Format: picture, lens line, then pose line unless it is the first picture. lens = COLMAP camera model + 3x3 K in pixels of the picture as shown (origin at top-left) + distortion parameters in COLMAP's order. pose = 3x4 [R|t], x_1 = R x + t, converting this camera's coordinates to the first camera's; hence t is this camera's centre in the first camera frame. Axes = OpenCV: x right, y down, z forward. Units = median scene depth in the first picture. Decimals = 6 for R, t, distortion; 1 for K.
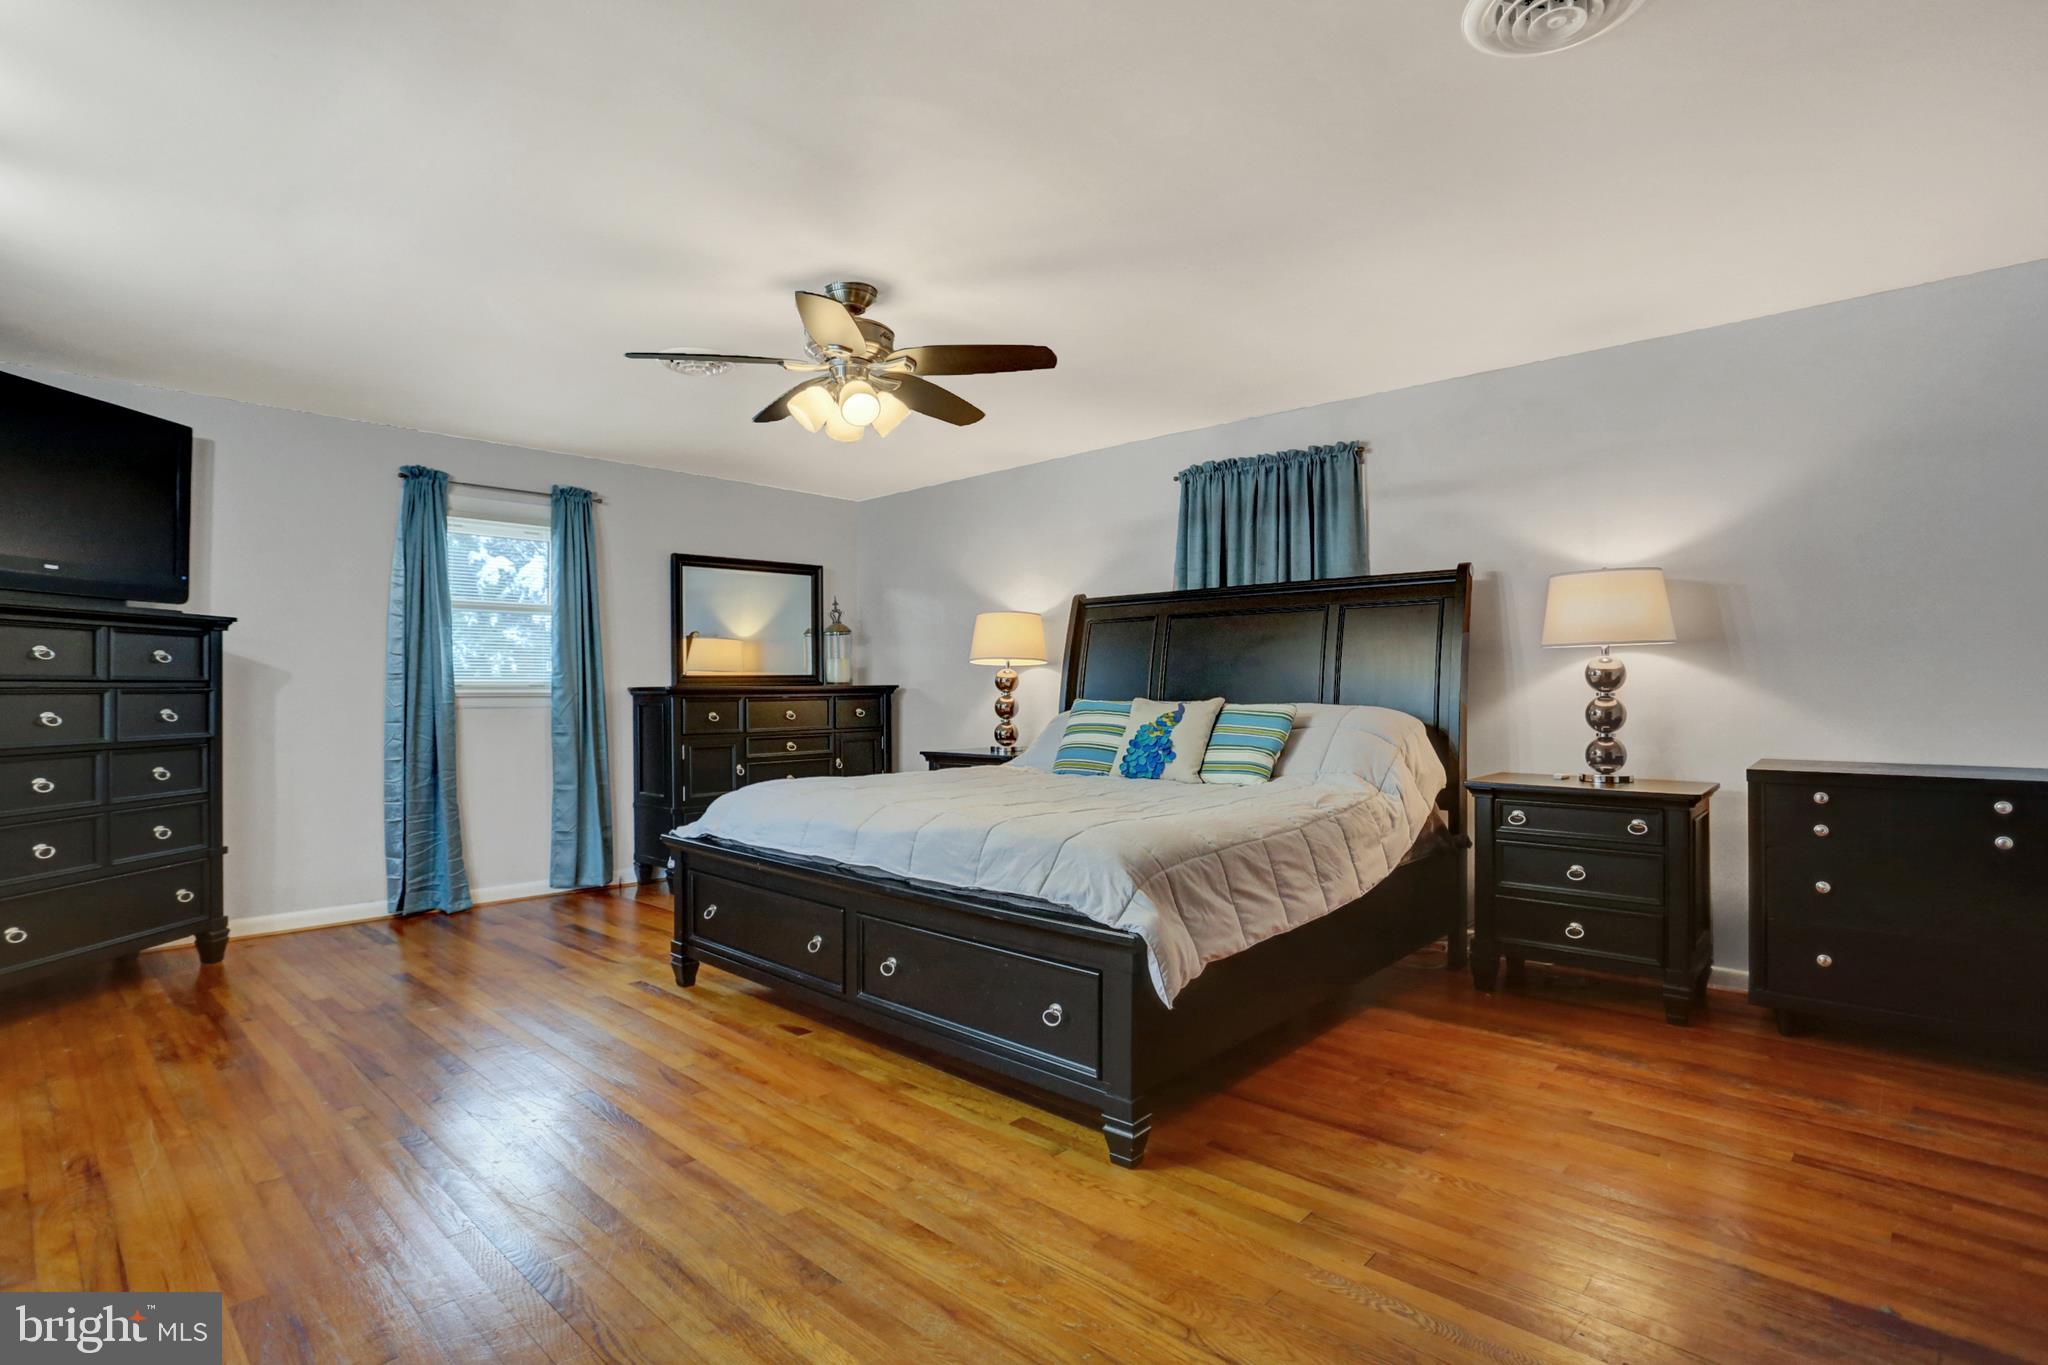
lens RADIAL K [[1012.8, 0, 1036.1], [0, 1012.8, 684.7], [0, 0, 1]] dist [-0.044019, 0.015980]
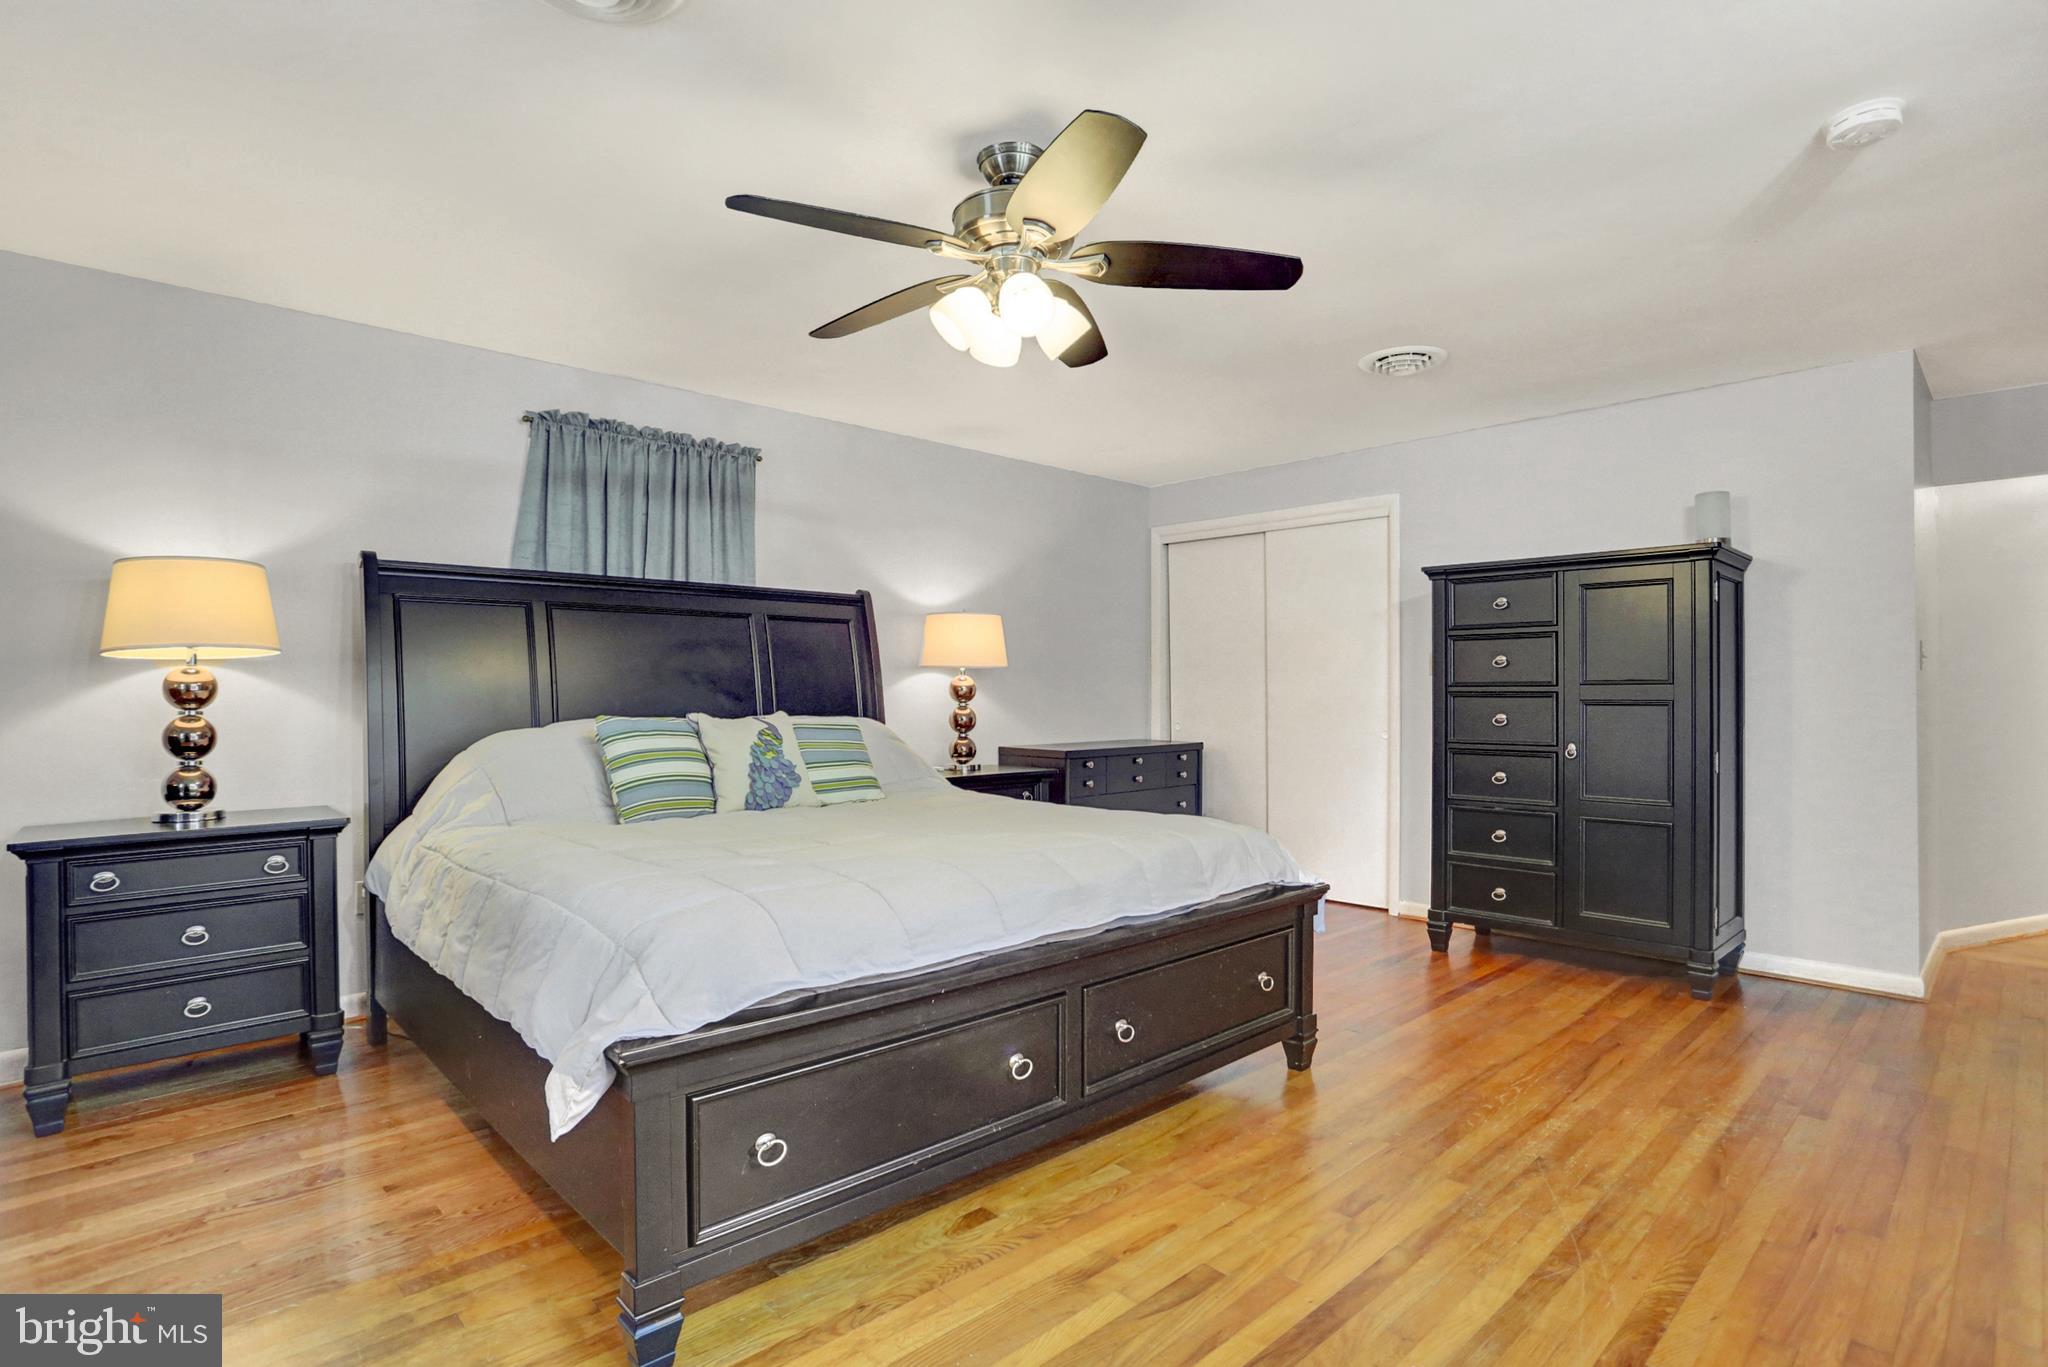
lens RADIAL K [[1012.8, 0, 1034.5], [0, 1012.8, 688.2], [0, 0, 1]] dist [-0.044019, 0.015980]
pose [[0.053684, 0.016681, 0.998419, -0.599243], [0.001658, 0.999858, -0.016794, 0.007210], [-0.998557, 0.002557, 0.053648, 0.623730]]
